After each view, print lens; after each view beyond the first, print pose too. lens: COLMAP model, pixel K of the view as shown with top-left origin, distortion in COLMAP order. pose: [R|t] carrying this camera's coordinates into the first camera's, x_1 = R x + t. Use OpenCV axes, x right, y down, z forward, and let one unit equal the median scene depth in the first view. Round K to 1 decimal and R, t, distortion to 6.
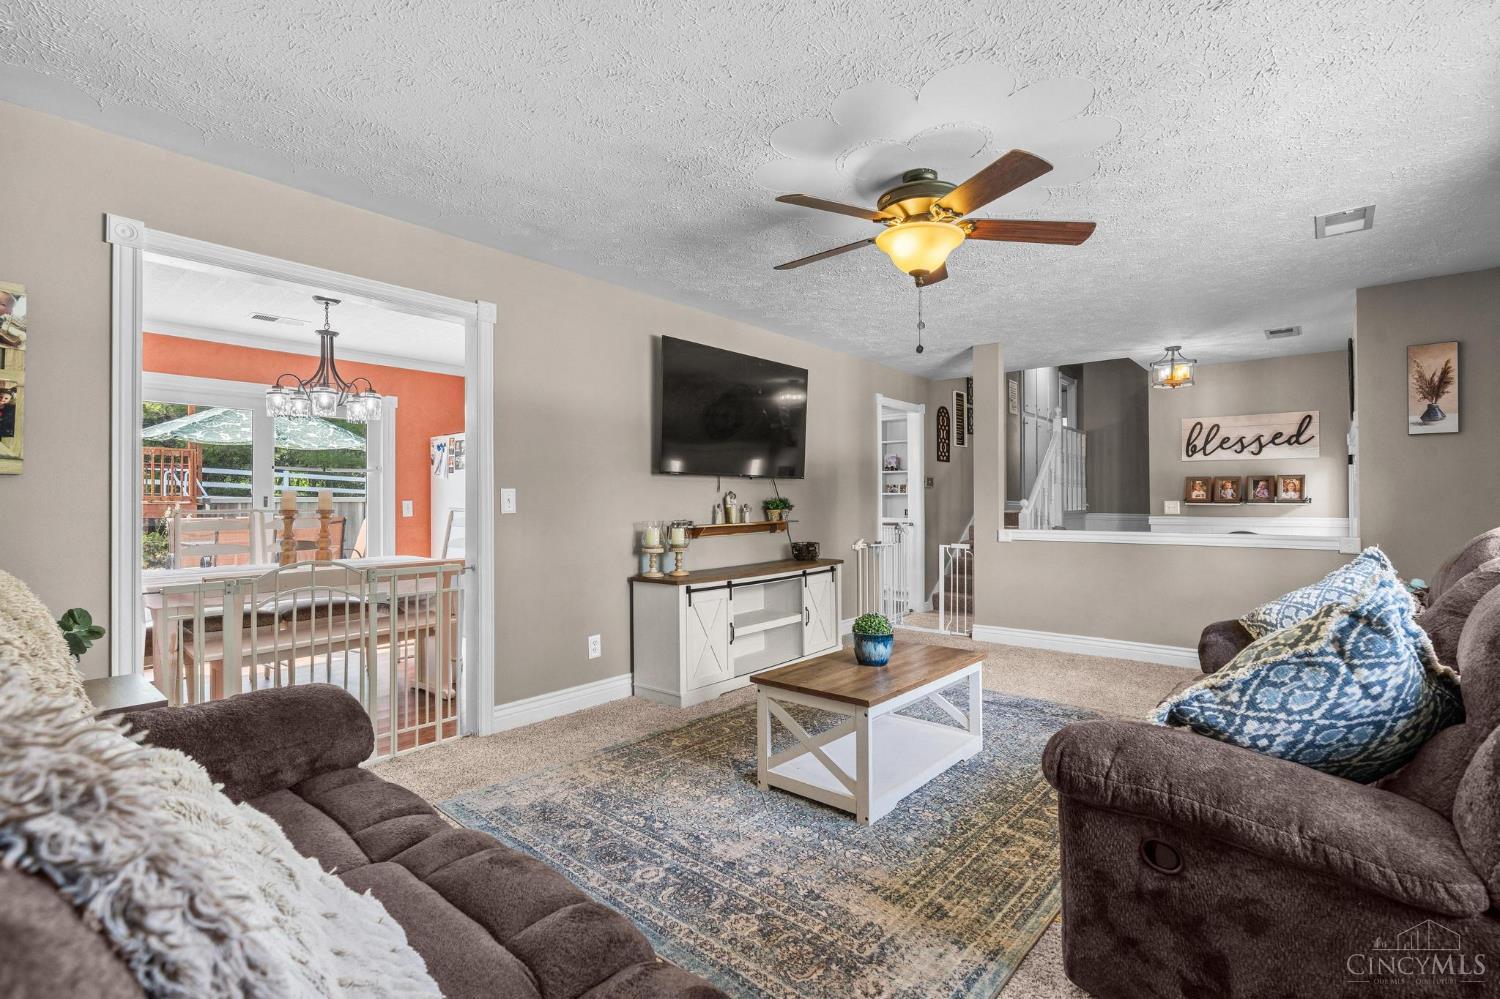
lens RADIAL K [[683.7, 0, 755.5], [0, 683.7, 494.8], [0, 0, 1]] dist [-0.011262, 0.003802]
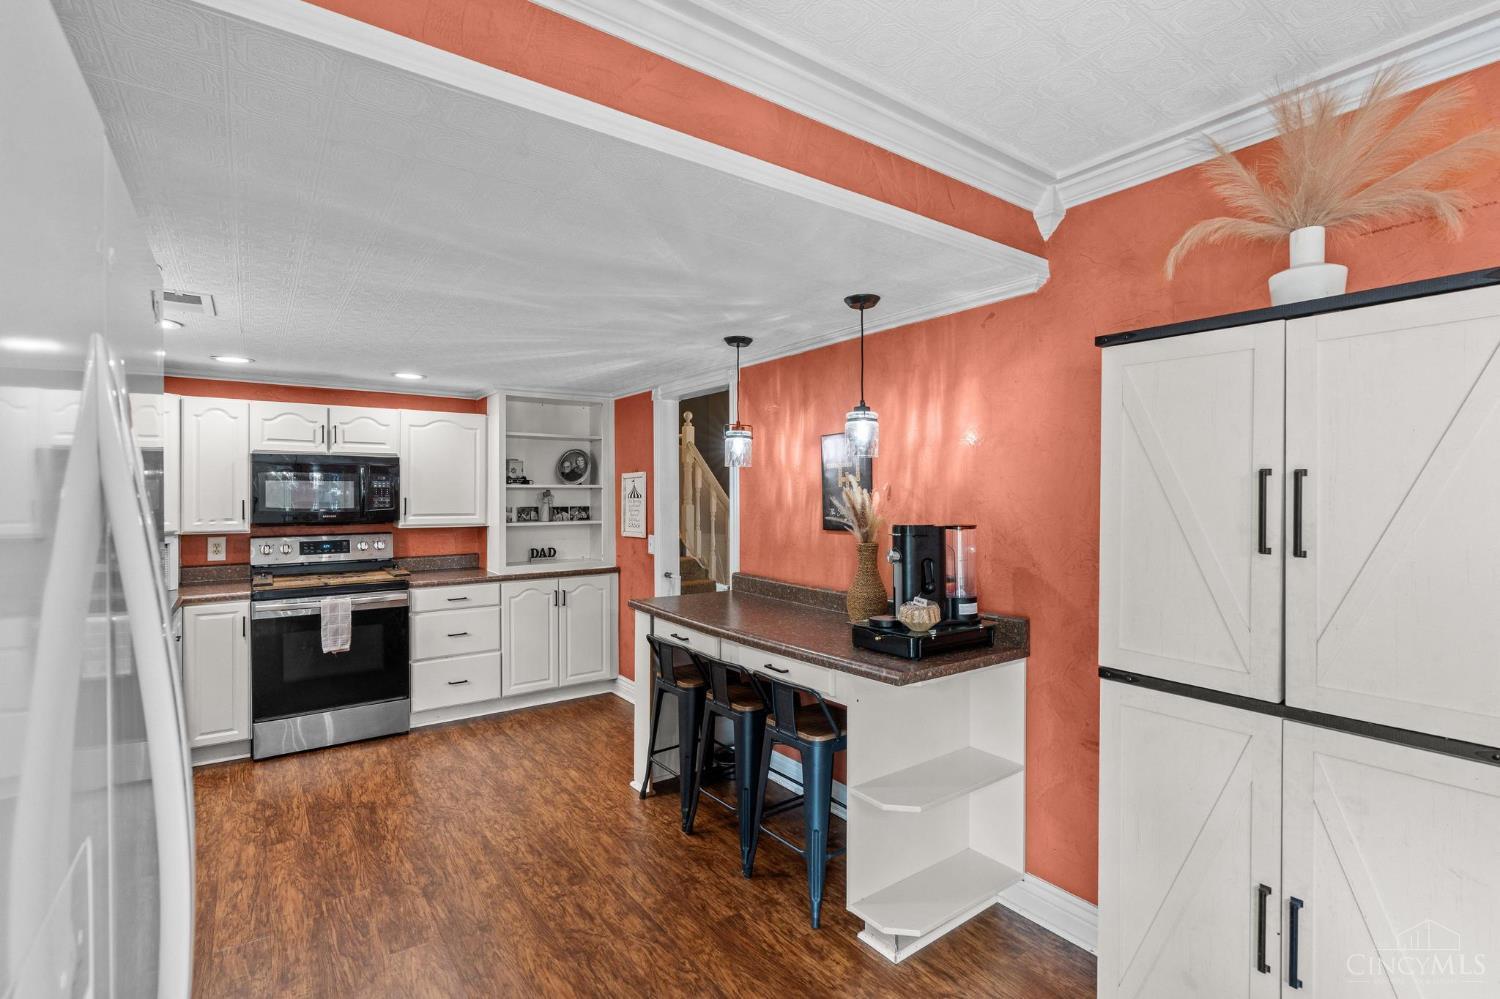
lens RADIAL K [[683.7, 0, 750.8], [0, 683.7, 495.9], [0, 0, 1]] dist [-0.011262, 0.003802]
pose [[0.250702, -0.001246, 0.968064, -0.455073], [-0.008275, 0.999960, 0.003430, -0.041044], [-0.968029, -0.008870, 0.250681, 0.958631]]
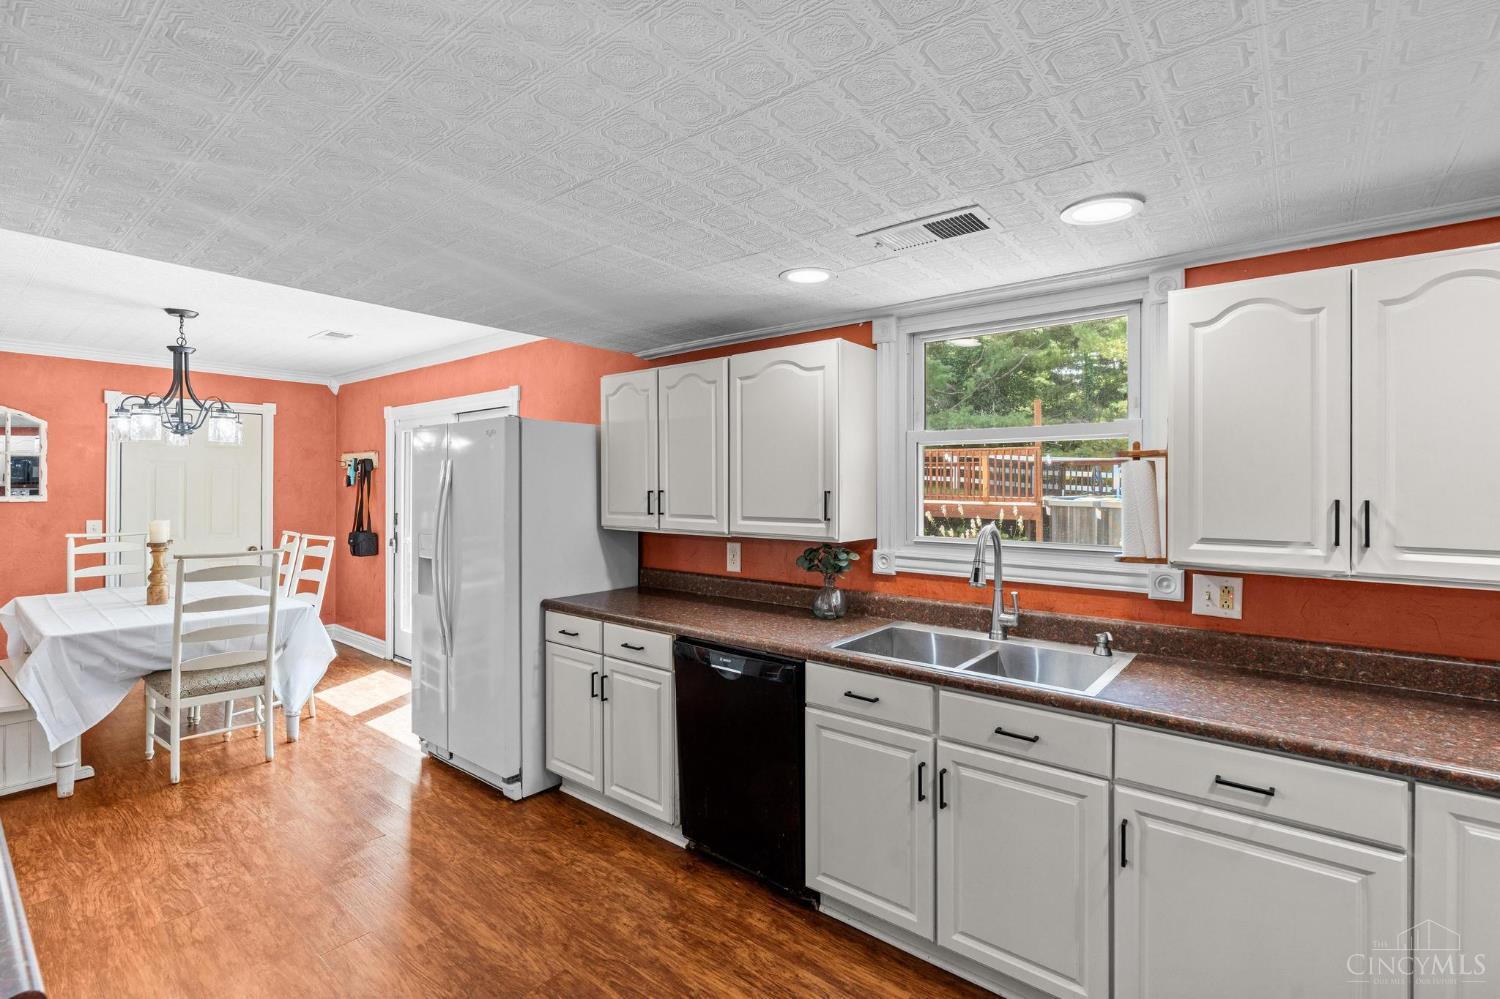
lens RADIAL K [[683.7, 0, 751.9], [0, 683.7, 486.0], [0, 0, 1]] dist [-0.011262, 0.003802]
pose [[0.006345, 0.004867, -0.999968, 0.219384], [0.006174, 0.999969, 0.004906, -0.040627], [0.999961, -0.006205, 0.006314, 1.341015]]
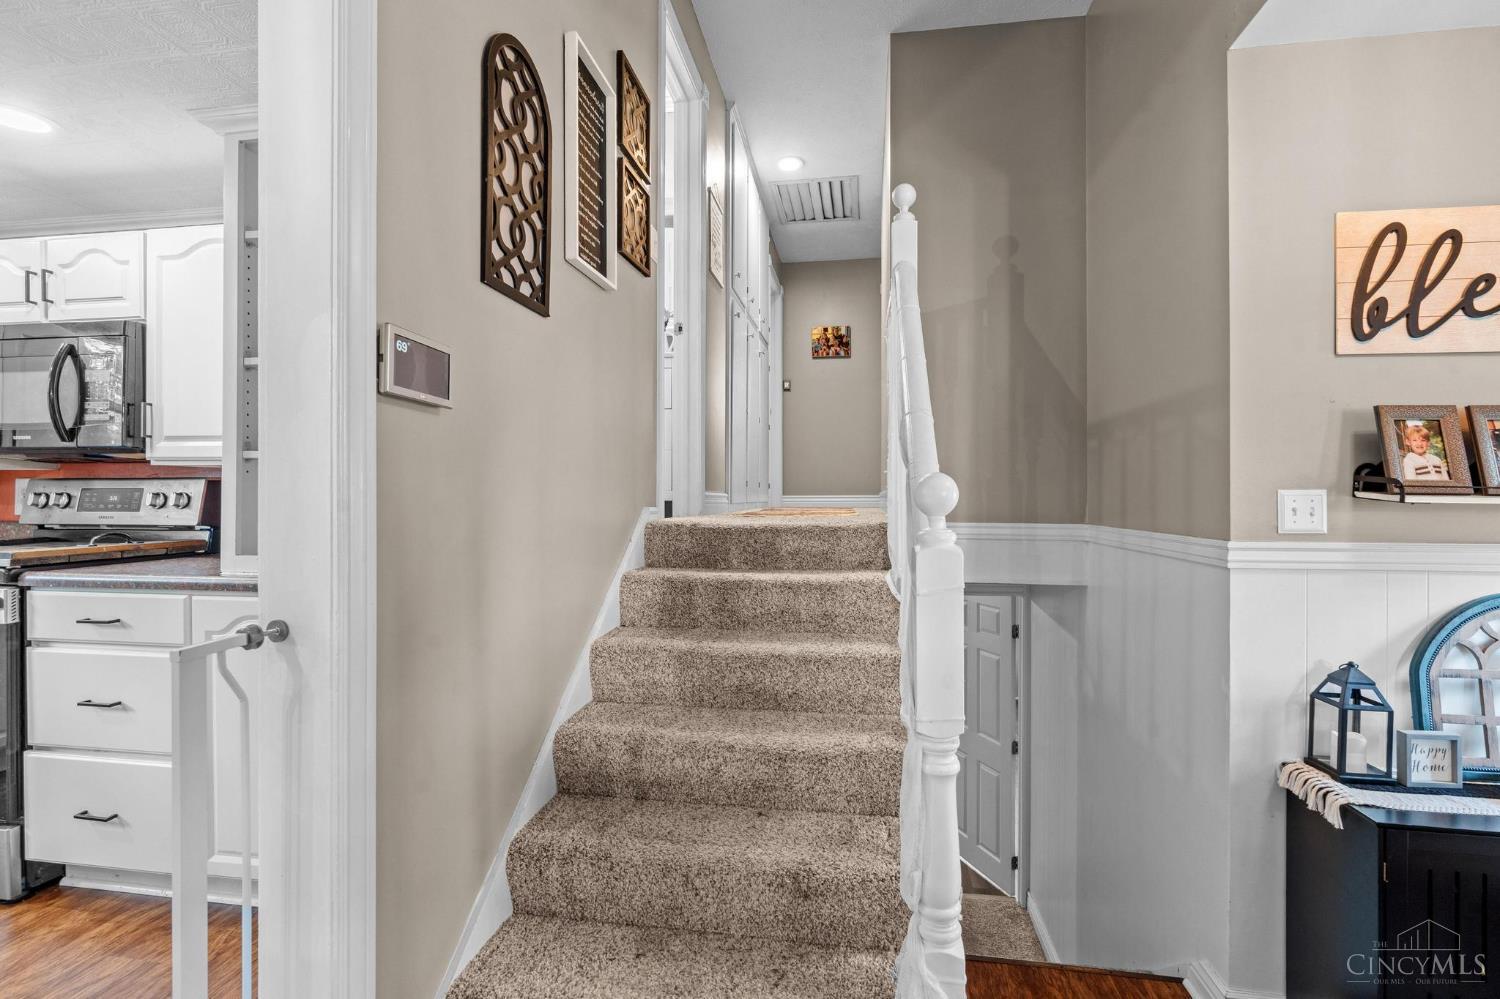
lens RADIAL K [[683.7, 0, 764.4], [0, 683.7, 501.3], [0, 0, 1]] dist [-0.011262, 0.003802]
pose [[0.850581, 0.000193, 0.525844, 0.301850], [-0.009725, 0.999835, 0.015363, 0.014084], [-0.525755, -0.018182, 0.850442, 1.024518]]
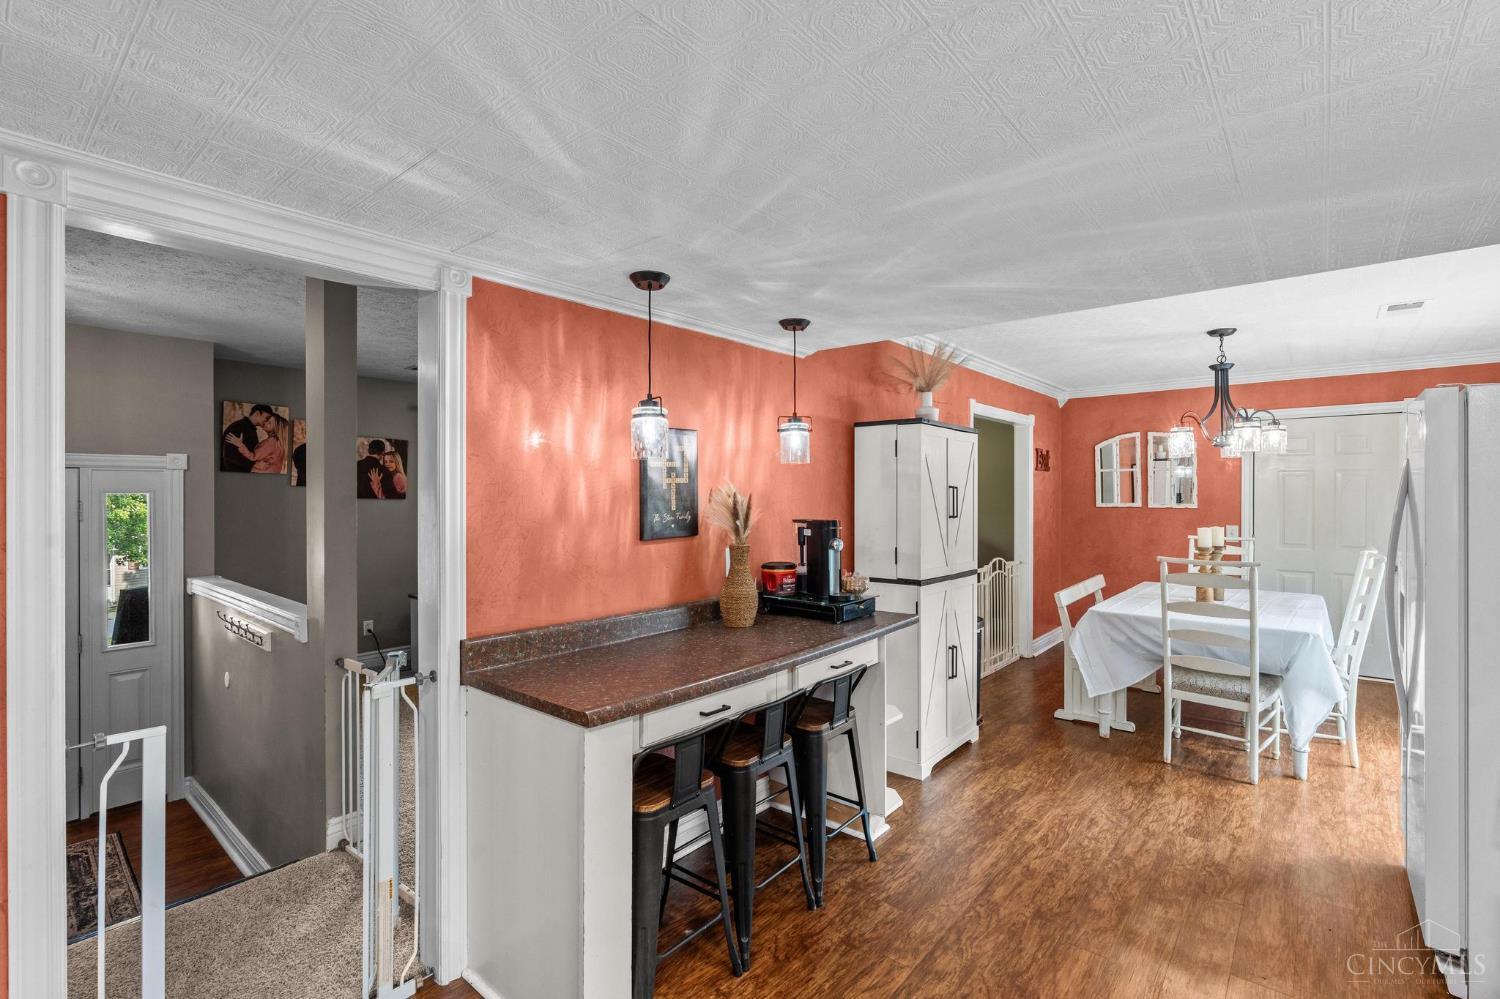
lens RADIAL K [[683.7, 0, 759.6], [0, 683.7, 494.6], [0, 0, 1]] dist [-0.011262, 0.003802]
pose [[-0.999987, 0.004874, 0.001611, 0.020339], [0.004864, 0.999970, -0.006012, -0.039716], [-0.001640, -0.006004, -0.999981, 1.500610]]
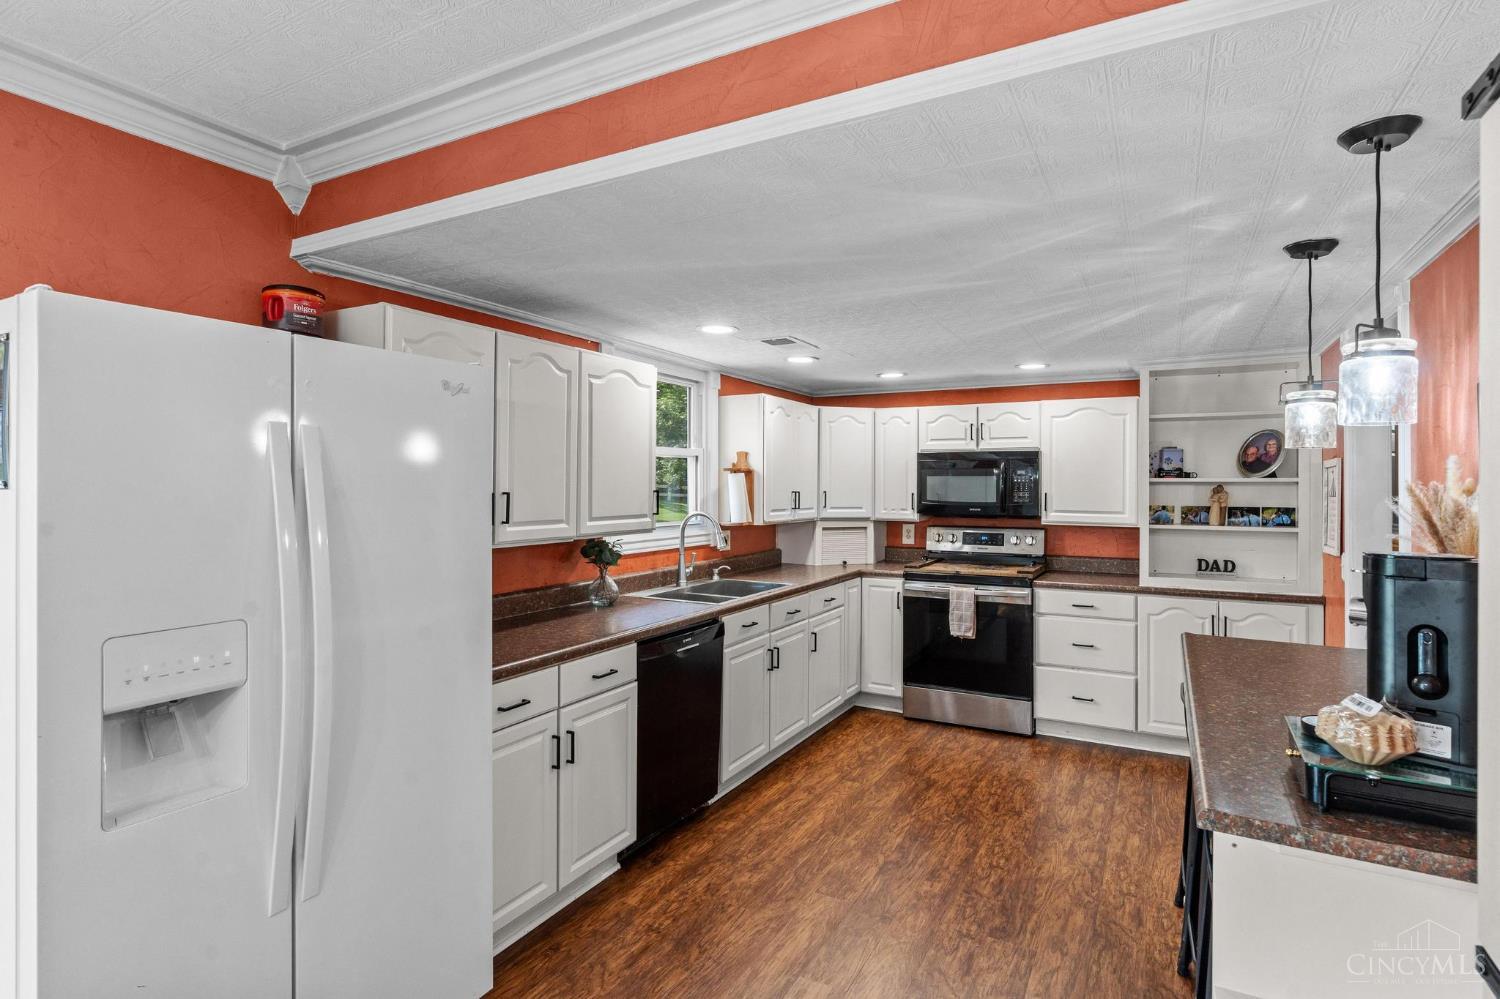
lens RADIAL K [[760.3, 0, 753.7], [0, 760.3, 482.2], [0, 0, 1]] dist [-0.000976, -0.000590]
pose [[0.981061, 0.009060, 0.193486, -0.272667], [-0.009613, 0.999952, 0.001917, -0.043061], [-0.193460, -0.003741, 0.981101, 0.781105]]
